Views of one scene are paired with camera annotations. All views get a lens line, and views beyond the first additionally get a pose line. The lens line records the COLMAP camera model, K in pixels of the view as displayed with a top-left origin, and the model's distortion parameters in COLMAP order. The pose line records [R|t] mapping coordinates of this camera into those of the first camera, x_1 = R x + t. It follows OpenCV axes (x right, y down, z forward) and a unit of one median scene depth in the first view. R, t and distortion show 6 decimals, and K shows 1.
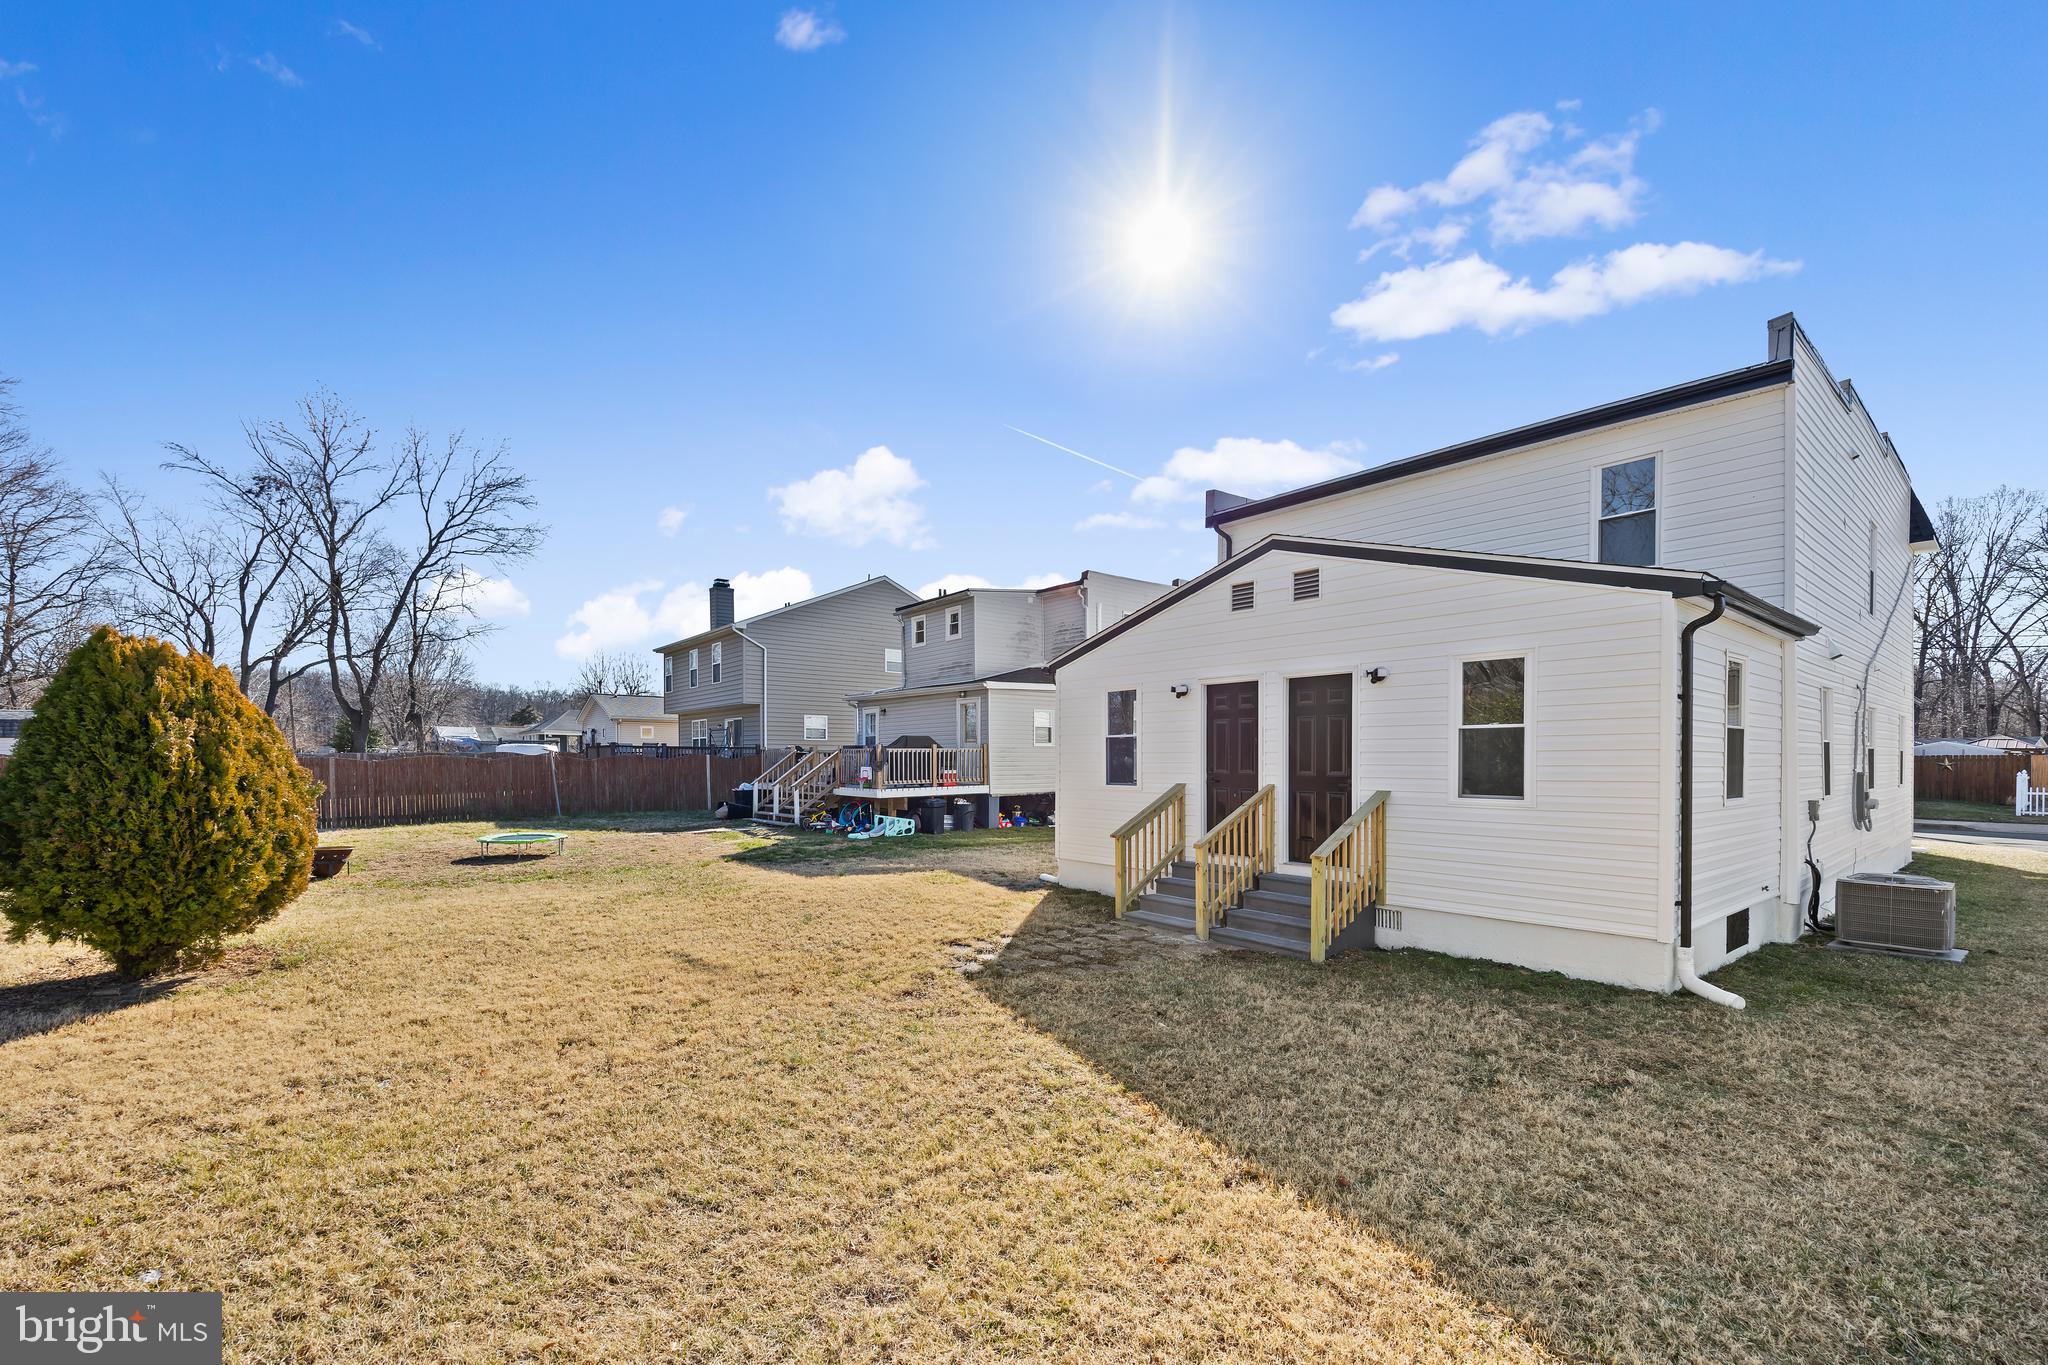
lens RADIAL K [[854.5, 0, 1023.7], [0, 854.5, 766.2], [0, 0, 1]] dist [-0.009252, -0.000062]
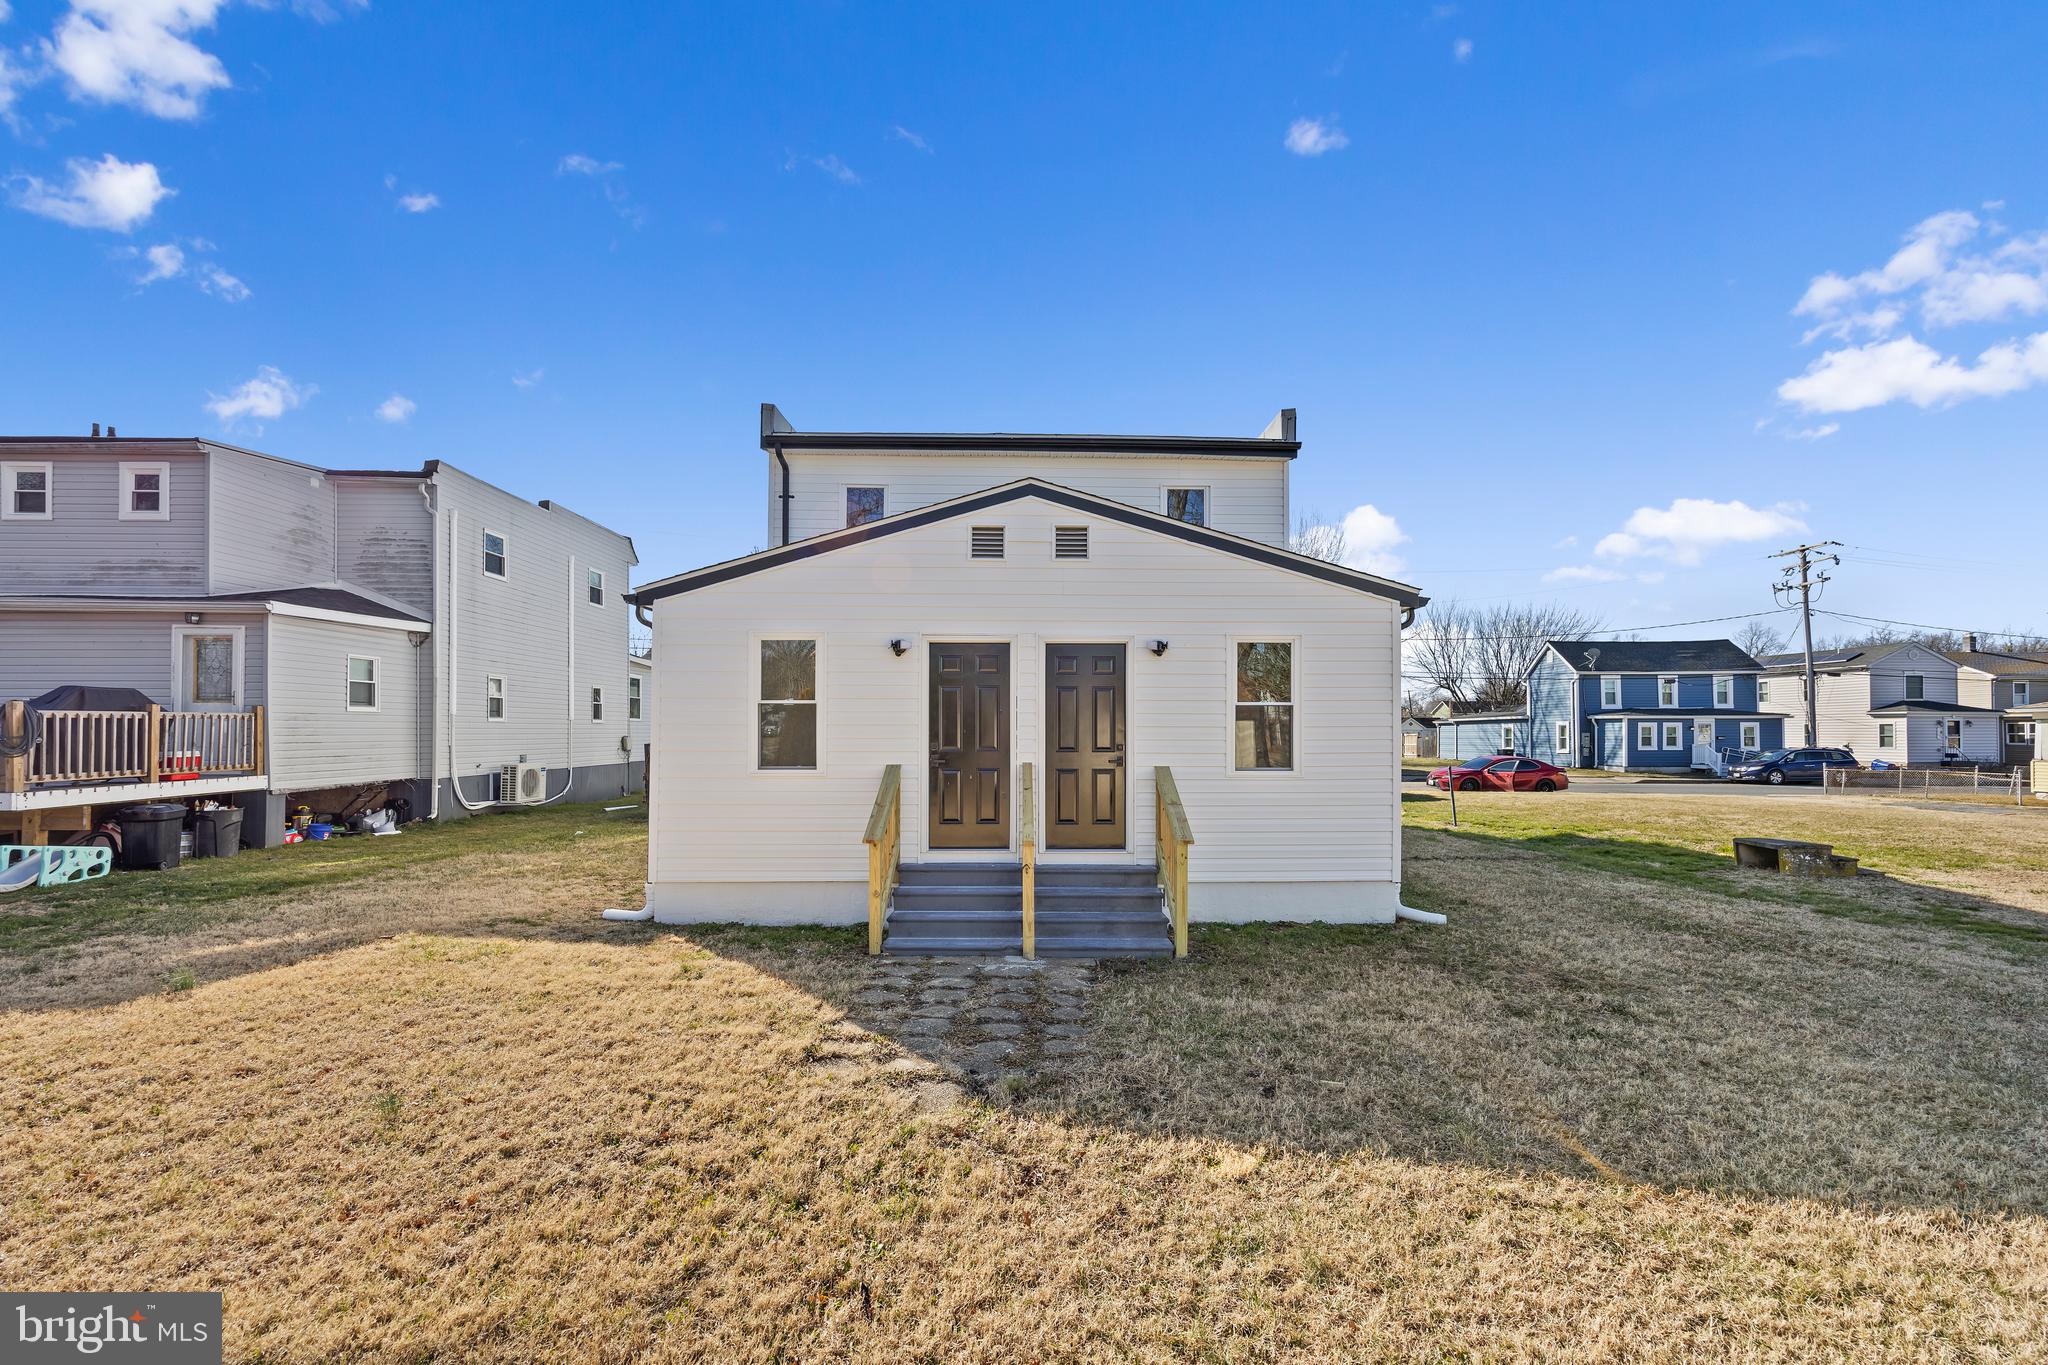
lens RADIAL K [[833.9, 0, 1024.7], [0, 833.9, 718.2], [0, 0, 1]] dist [-0.000471, -0.000084]
pose [[0.608090, 0.014893, 0.793728, -0.350533], [0.004016, 0.999754, -0.021835, -0.005337], [-0.793858, 0.016465, 0.607881, 0.438197]]
